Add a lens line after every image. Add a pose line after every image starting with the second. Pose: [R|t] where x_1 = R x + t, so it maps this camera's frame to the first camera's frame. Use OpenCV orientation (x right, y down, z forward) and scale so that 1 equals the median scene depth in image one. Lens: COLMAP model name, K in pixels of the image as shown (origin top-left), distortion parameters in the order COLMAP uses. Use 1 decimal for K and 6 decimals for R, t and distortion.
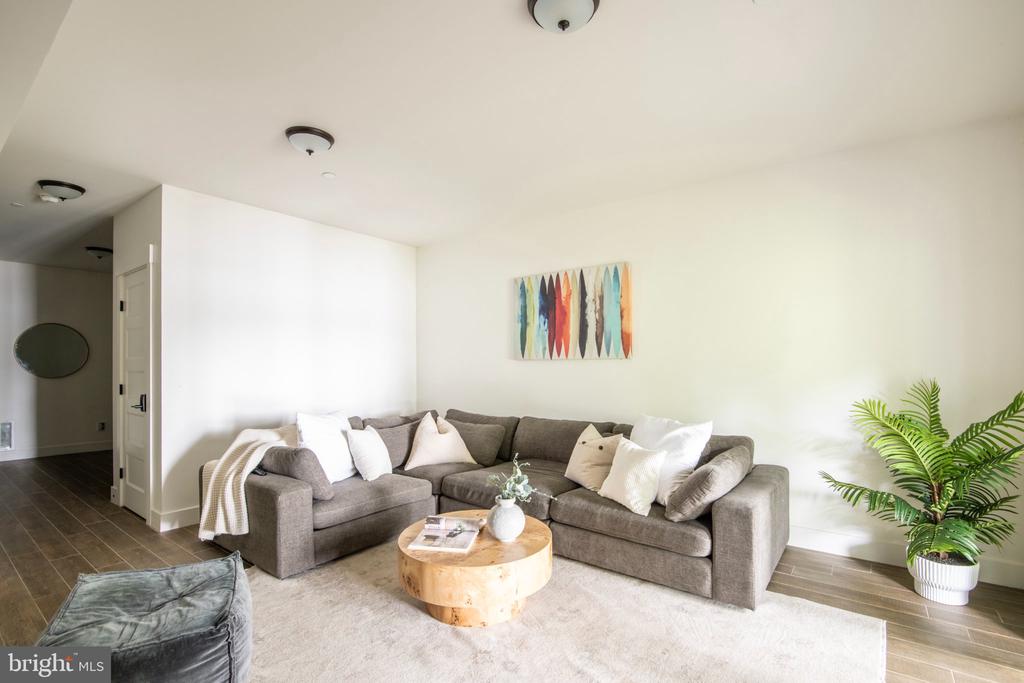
lens RADIAL K [[469.8, 0, 510.9], [0, 469.8, 344.4], [0, 0, 1]] dist [0.012544, -0.009553]
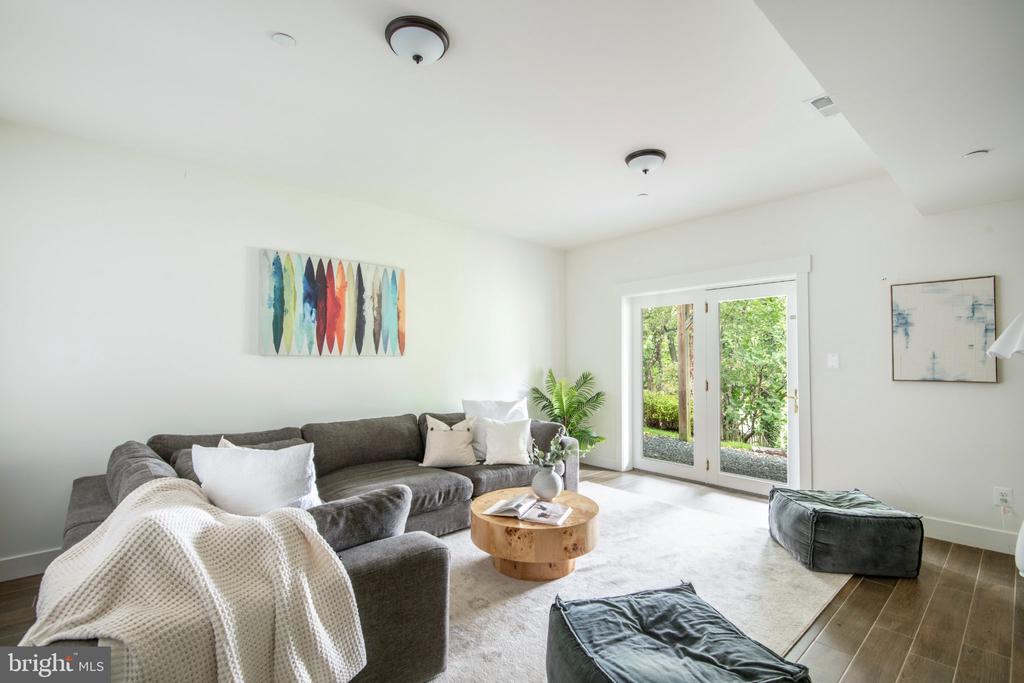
lens RADIAL K [[469.8, 0, 513.7], [0, 469.8, 346.0], [0, 0, 1]] dist [0.012544, -0.009553]
pose [[0.194846, 0.036854, 0.980141, -0.715810], [-0.038975, 0.998795, -0.029808, 0.026850], [-0.980059, -0.032393, 0.196048, 0.481999]]
